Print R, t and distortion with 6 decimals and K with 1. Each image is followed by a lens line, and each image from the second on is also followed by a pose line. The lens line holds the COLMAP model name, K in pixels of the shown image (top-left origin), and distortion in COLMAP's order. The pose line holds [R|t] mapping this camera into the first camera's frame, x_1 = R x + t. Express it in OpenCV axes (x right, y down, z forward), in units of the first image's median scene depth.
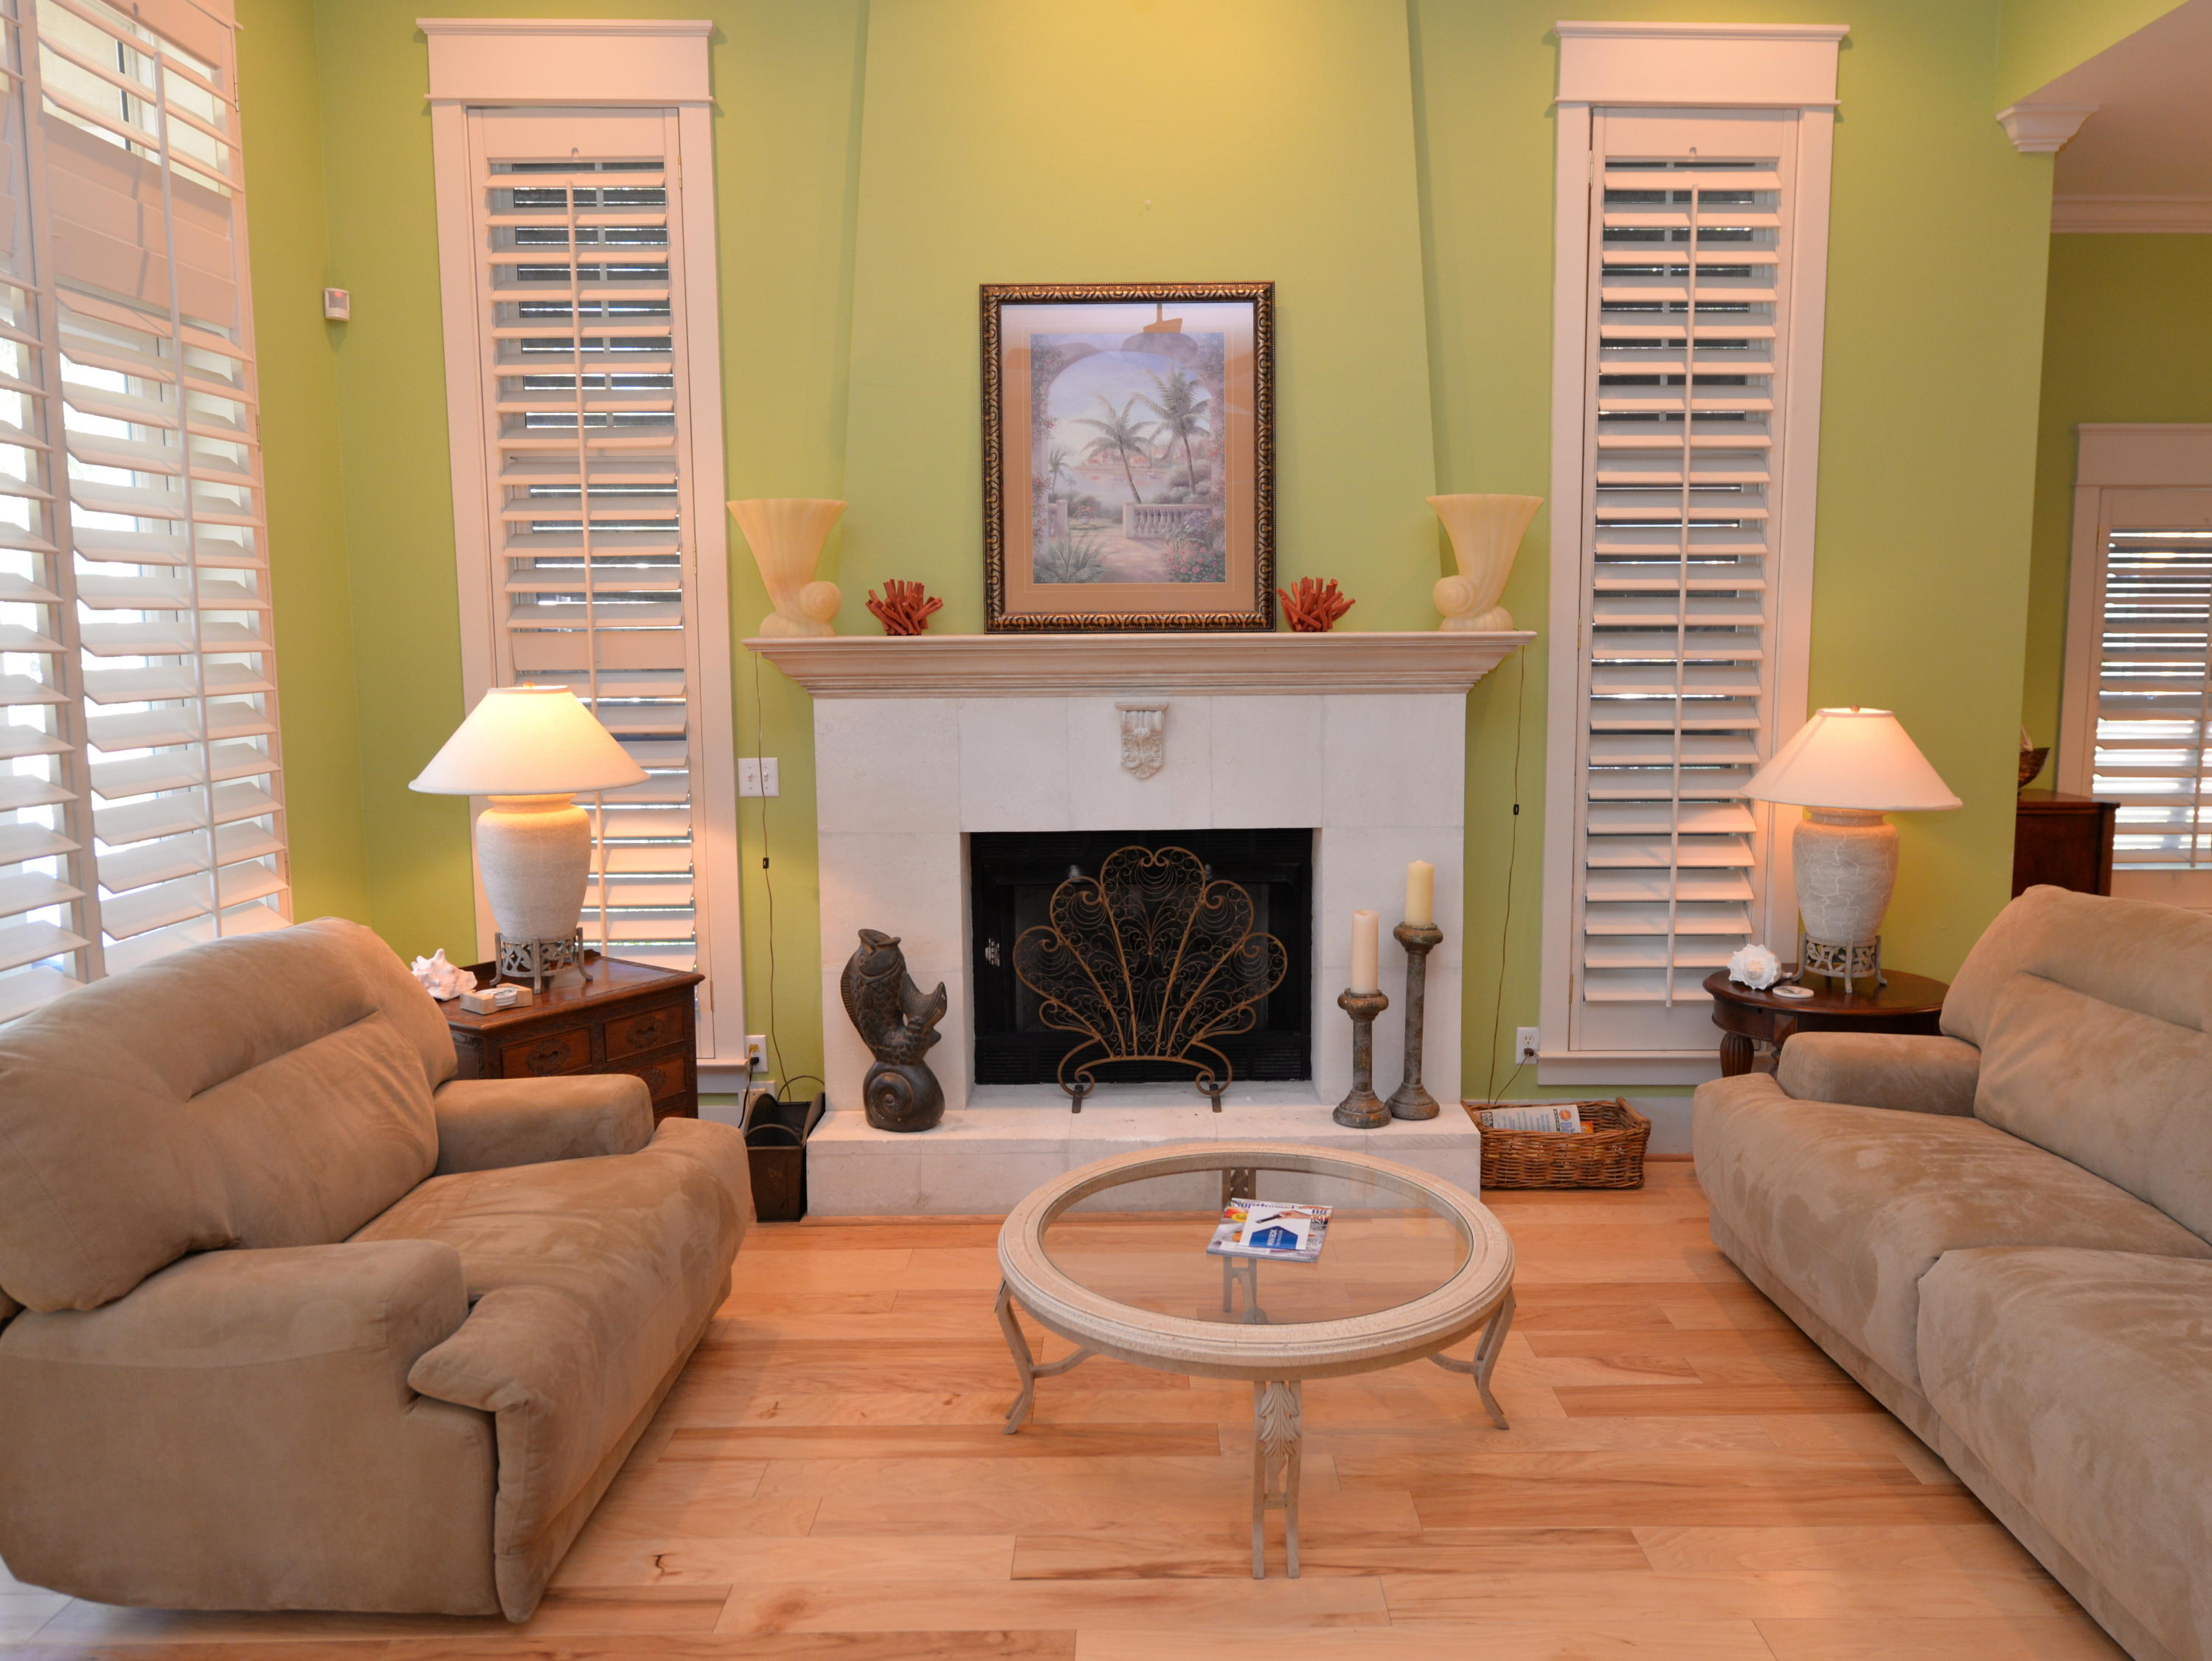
lens RADIAL K [[1507.9, 0, 1159.2], [0, 1507.9, 800.4], [0, 0, 1]] dist [0.002840, -0.000828]
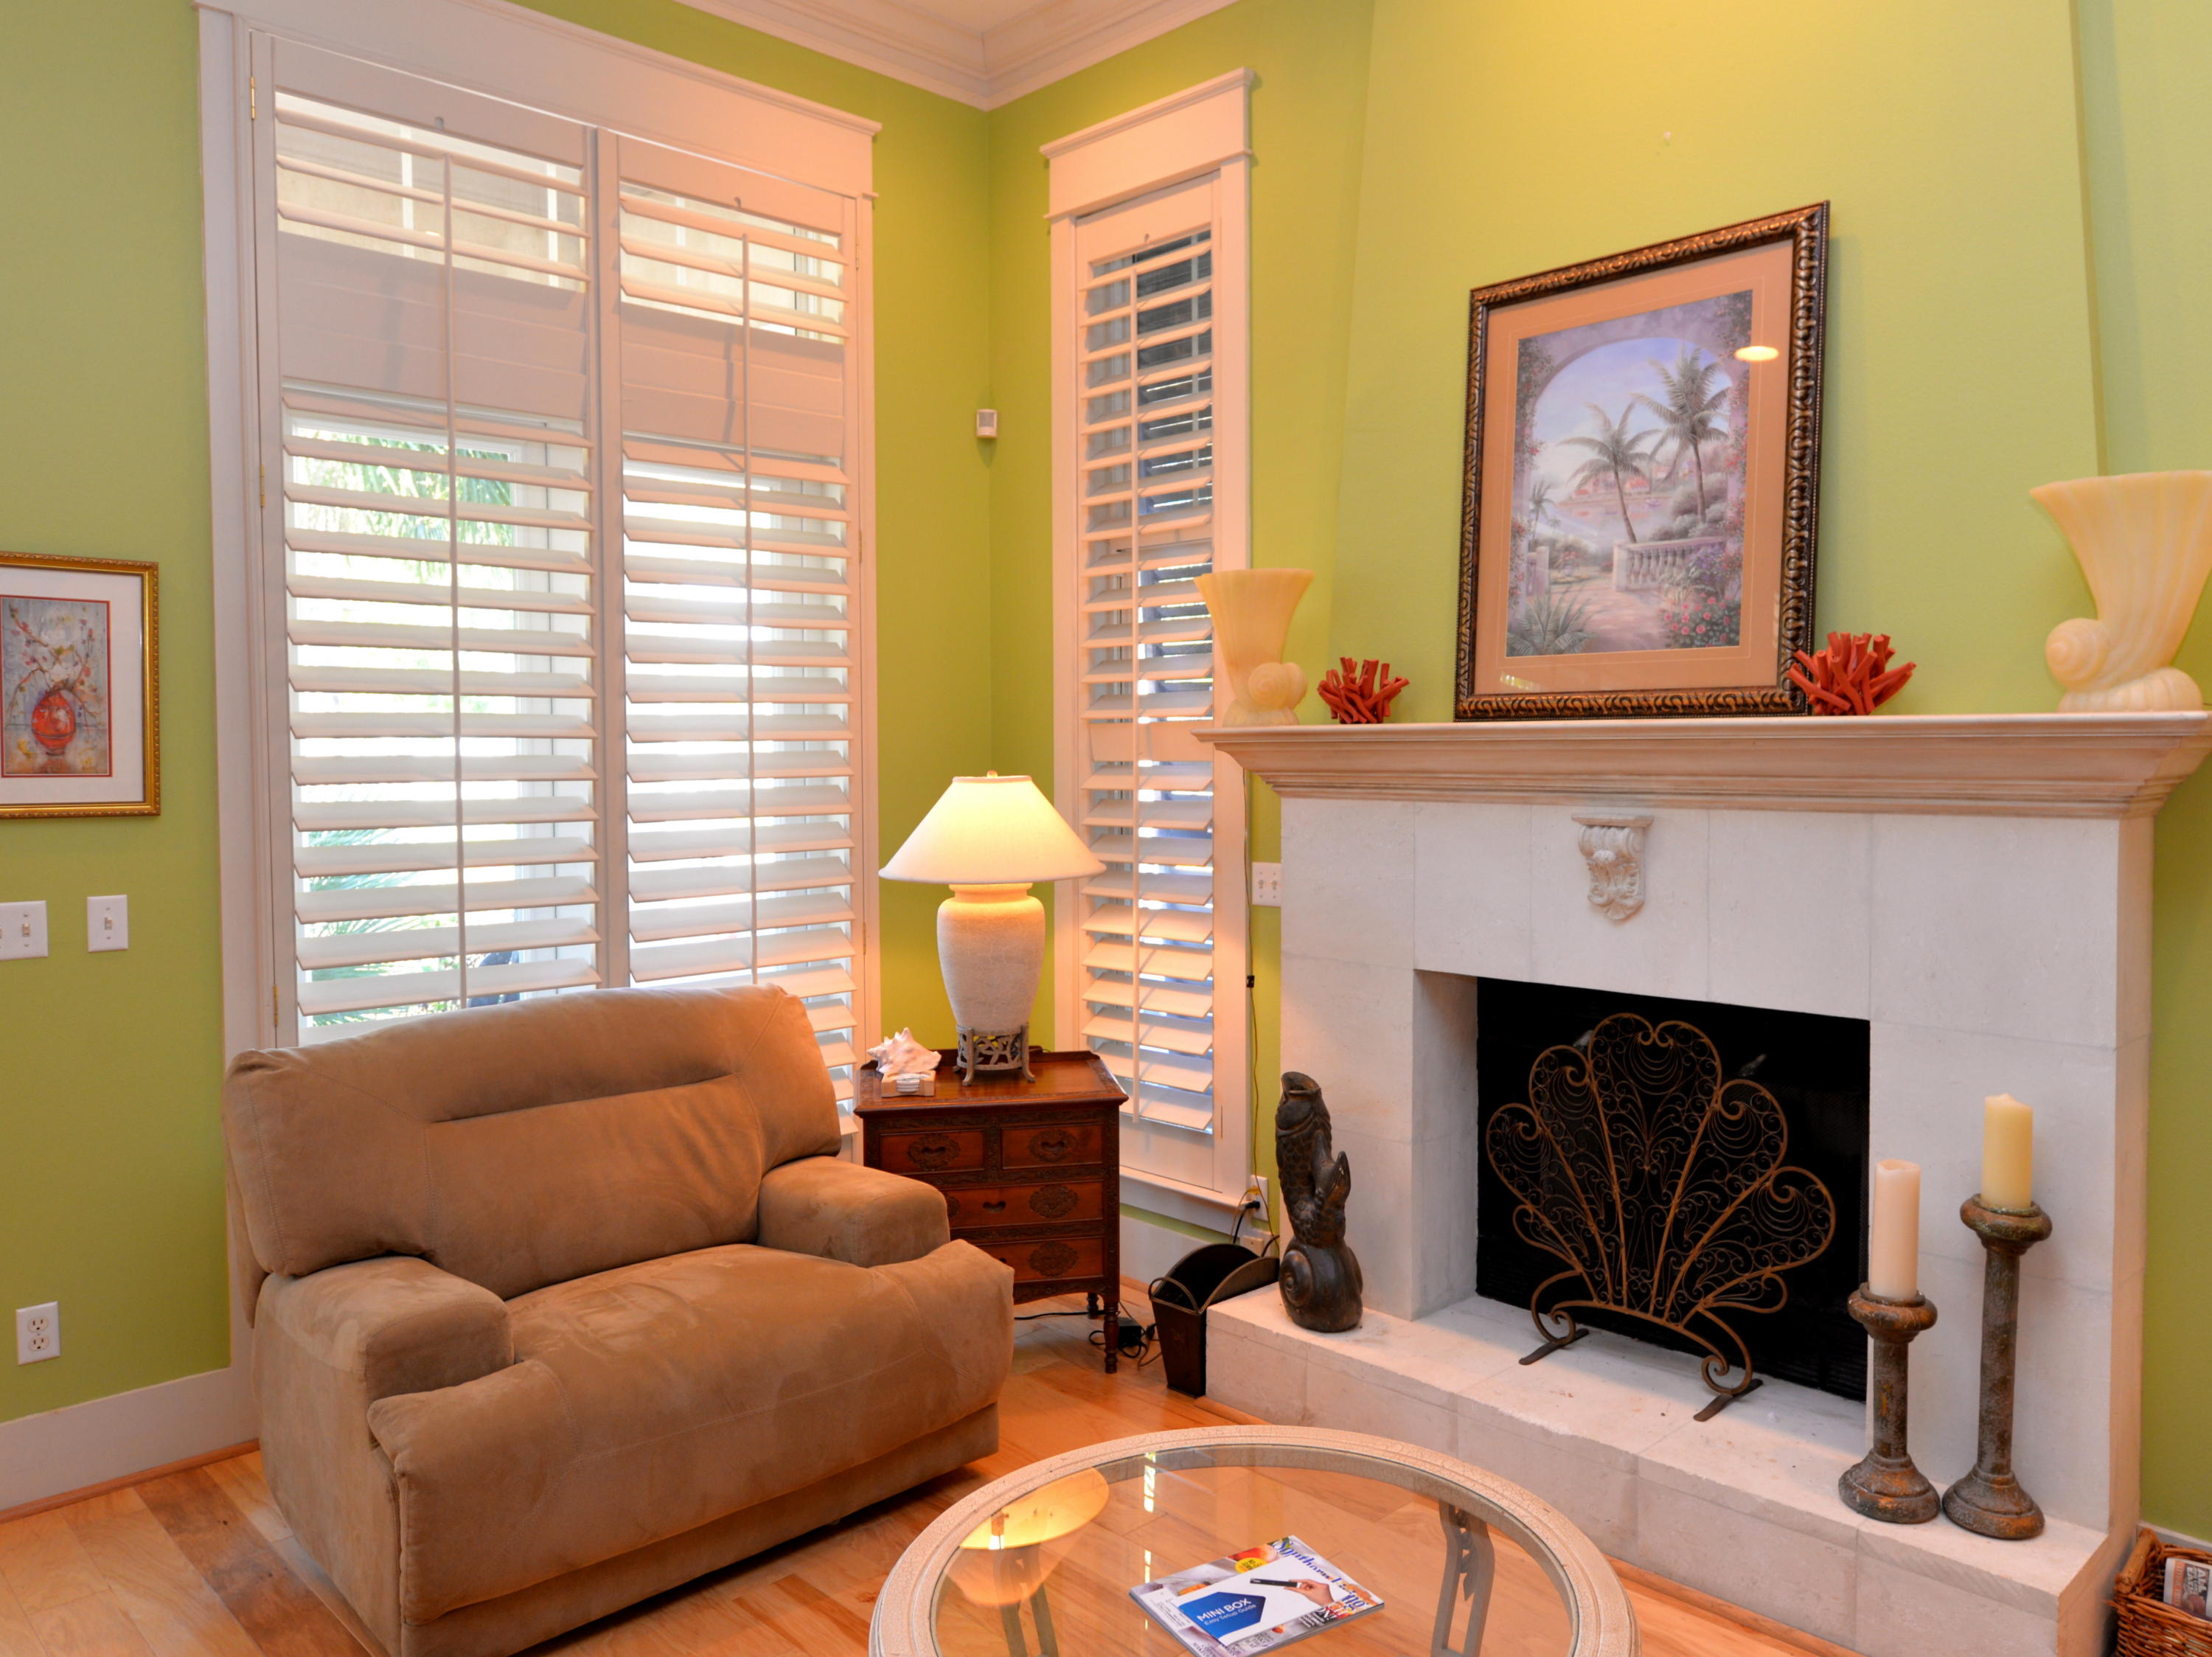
lens RADIAL K [[1593.2, 0, 1220.5], [0, 1593.2, 799.0], [0, 0, 1]] dist [-0.000928, -0.001062]
pose [[0.713579, 0.028728, -0.699986, 0.386769], [-0.076947, 0.996328, -0.037551, -0.029227], [0.696336, 0.080658, 0.713169, 0.321765]]
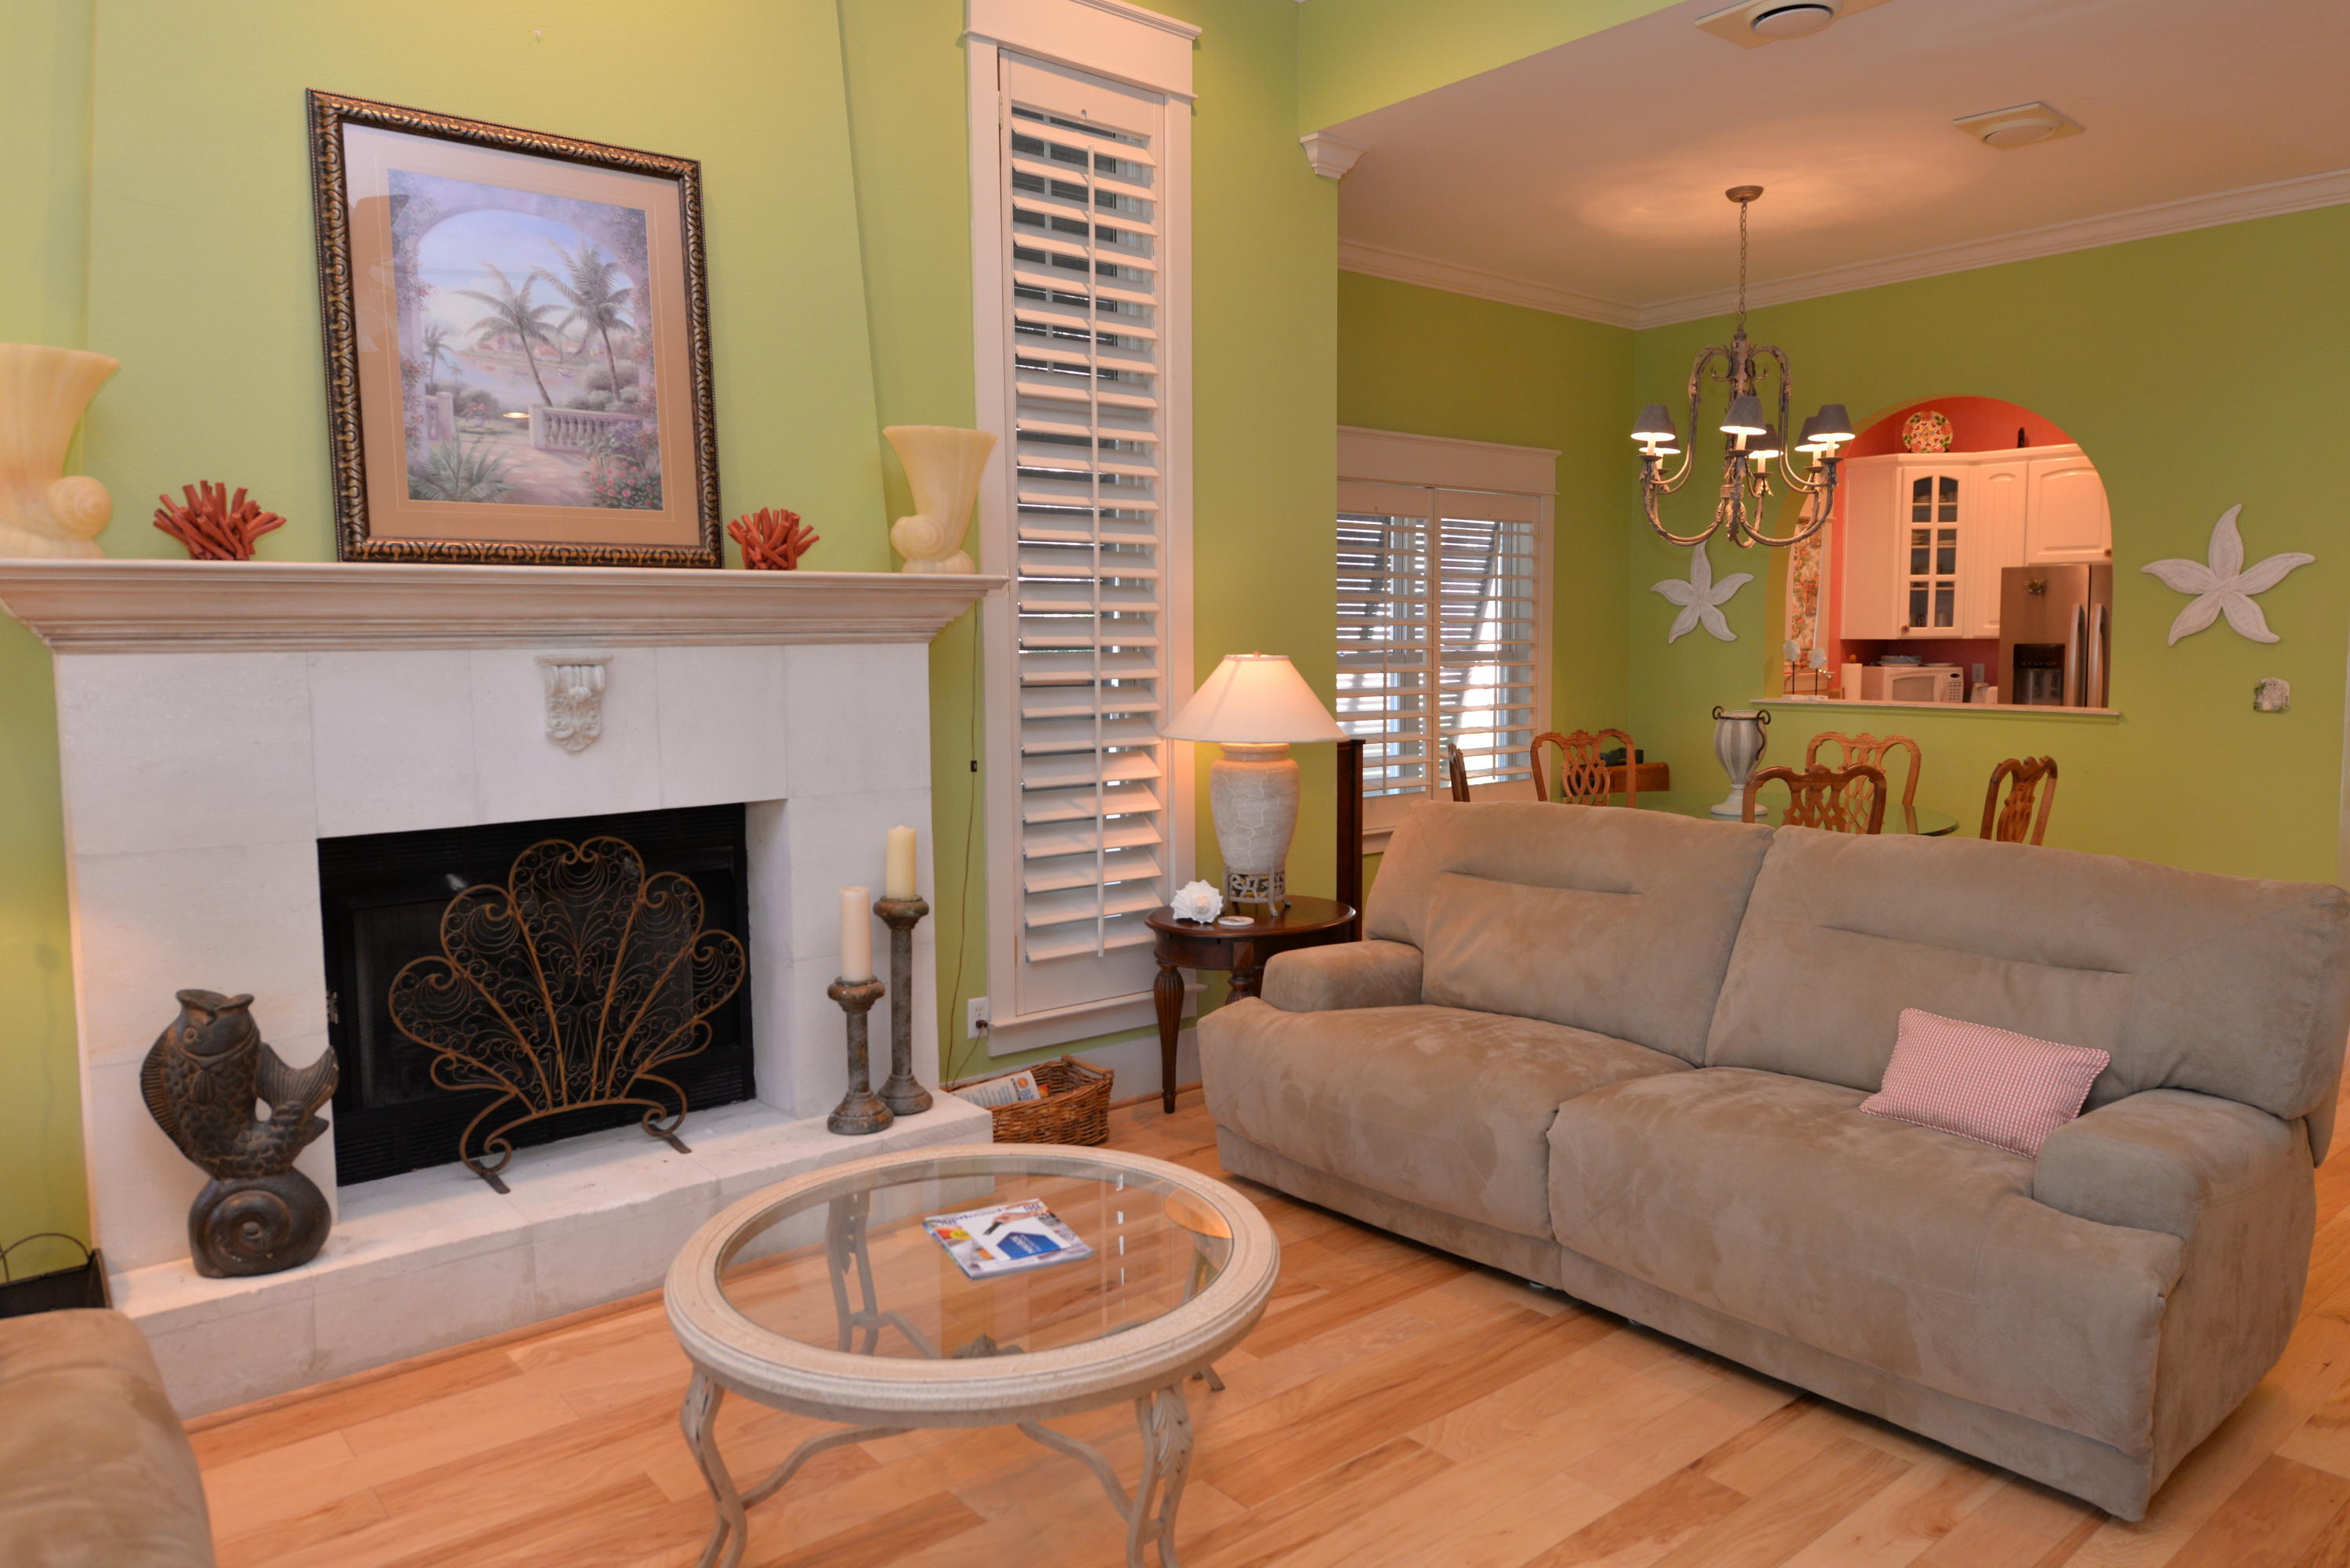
lens RADIAL K [[1535.2, 0, 1177.0], [0, 1535.2, 756.8], [0, 0, 1]] dist [0.002268, 0.001685]
pose [[0.782644, -0.050222, 0.620440, -0.266162], [0.072405, 0.997319, -0.010605, 0.019957], [-0.618244, 0.053223, 0.784182, 0.170248]]
